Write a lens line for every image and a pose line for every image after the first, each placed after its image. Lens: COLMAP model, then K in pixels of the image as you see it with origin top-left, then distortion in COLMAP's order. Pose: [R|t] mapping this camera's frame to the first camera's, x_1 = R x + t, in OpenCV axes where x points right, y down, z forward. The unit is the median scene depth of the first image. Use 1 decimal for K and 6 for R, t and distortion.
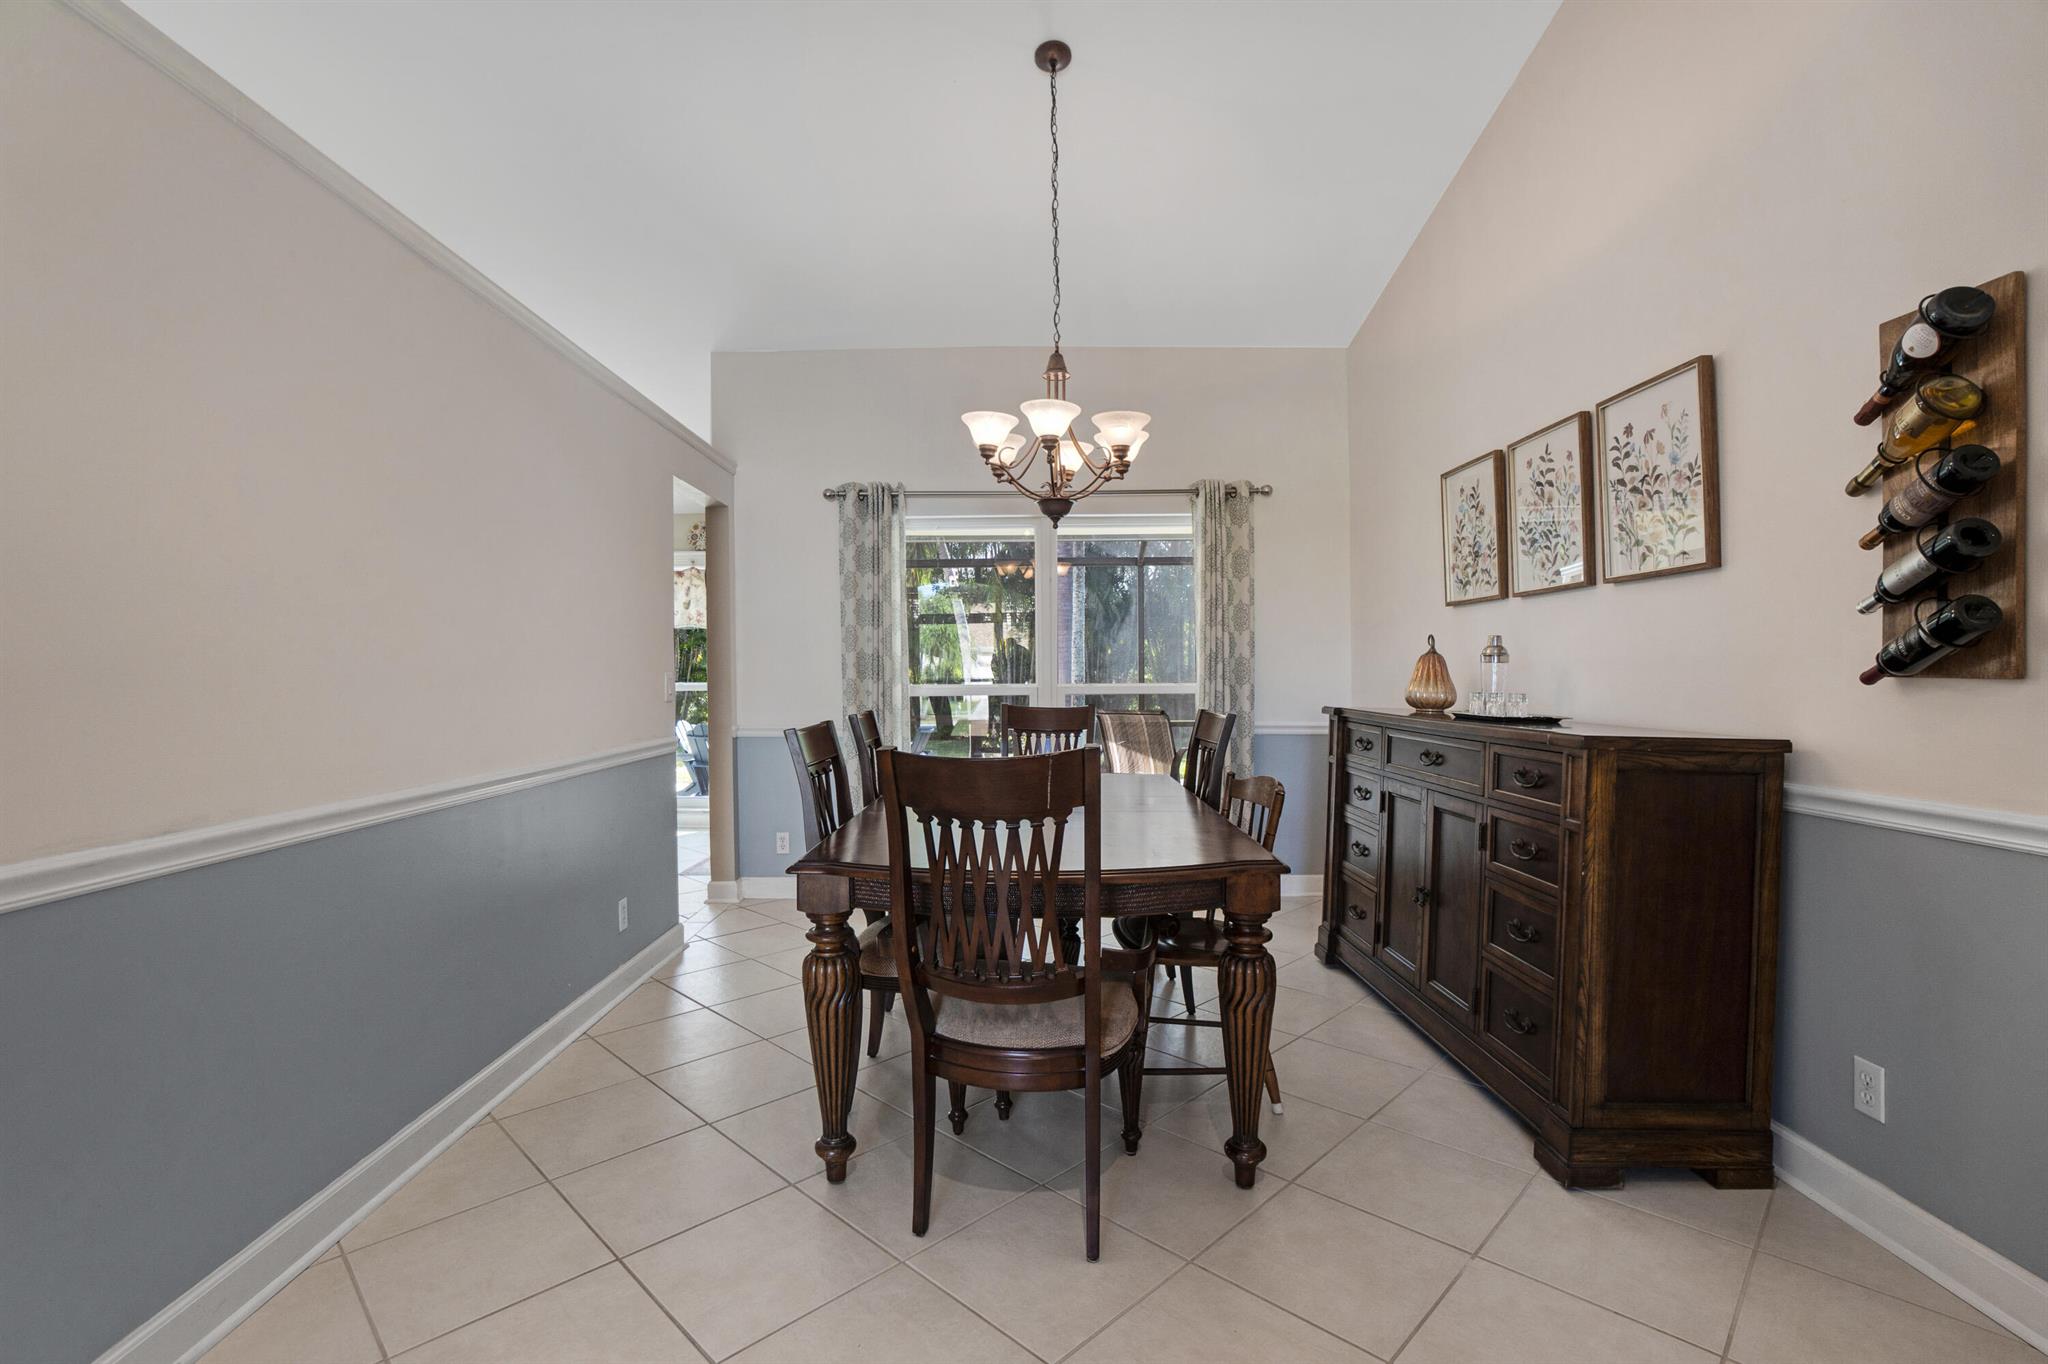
lens RADIAL K [[925.9, 0, 1002.9], [0, 925.9, 670.1], [0, 0, 1]] dist [-0.058754, 0.020436]
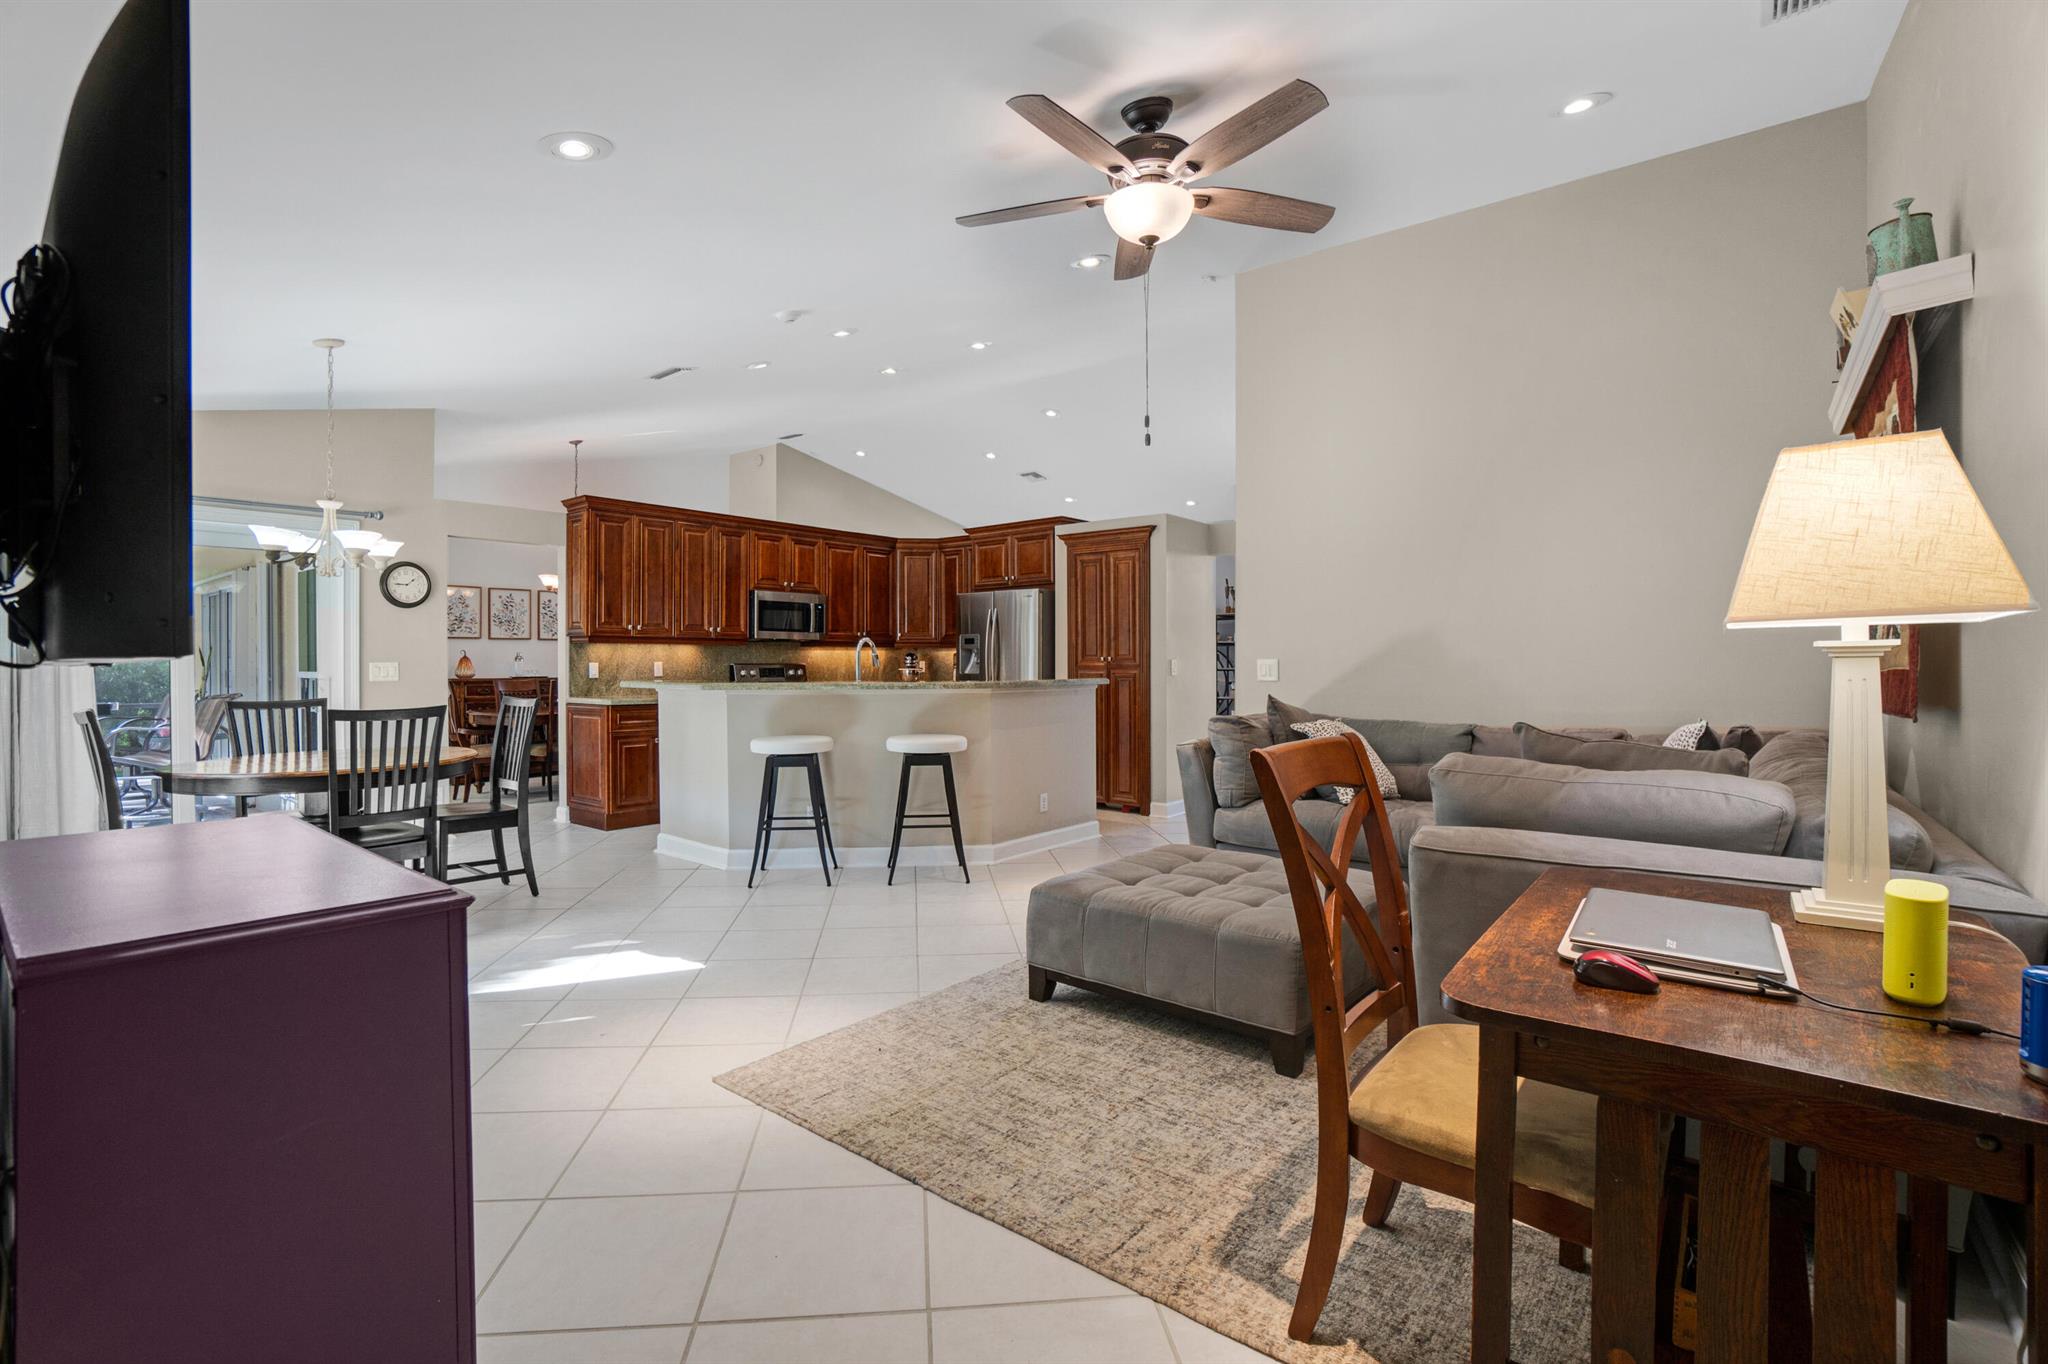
lens RADIAL K [[925.9, 0, 1002.9], [0, 925.9, 670.1], [0, 0, 1]] dist [-0.058754, 0.020436]
pose [[-0.757520, 0.013270, 0.652677, -2.873908], [0.013211, 0.999900, -0.004996, 0.063171], [-0.652679, 0.004838, -0.757619, 2.341481]]
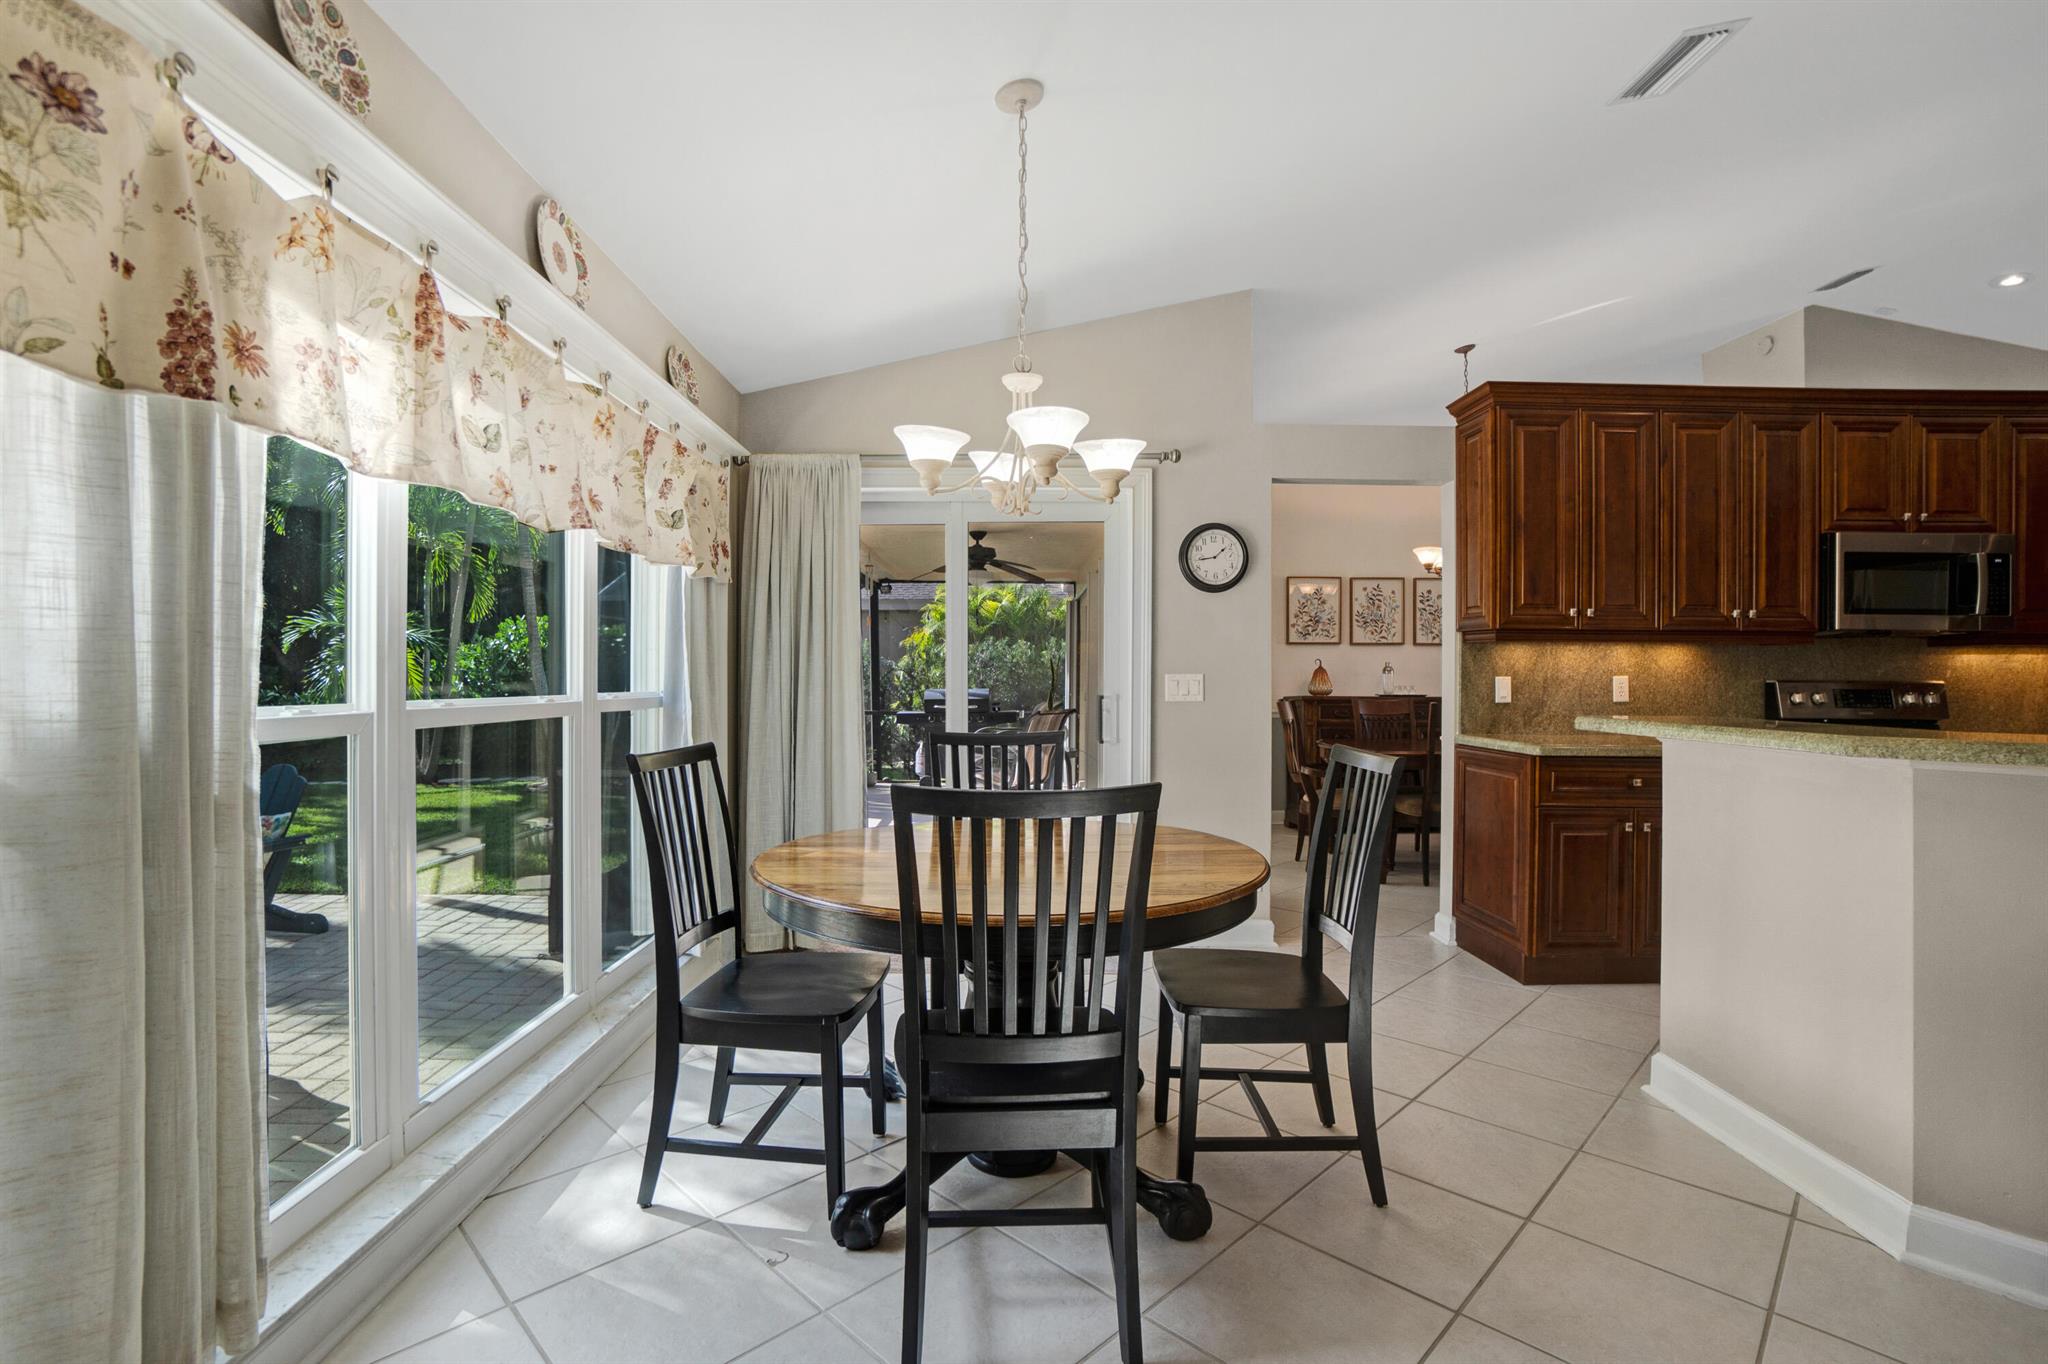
lens RADIAL K [[925.9, 0, 1002.9], [0, 925.9, 670.1], [0, 0, 1]] dist [-0.058754, 0.020436]
pose [[0.037370, 0.022374, 0.999051, -1.913393], [-0.008377, 0.999721, -0.022076, 0.044857], [-0.999266, -0.007544, 0.037547, 1.933550]]
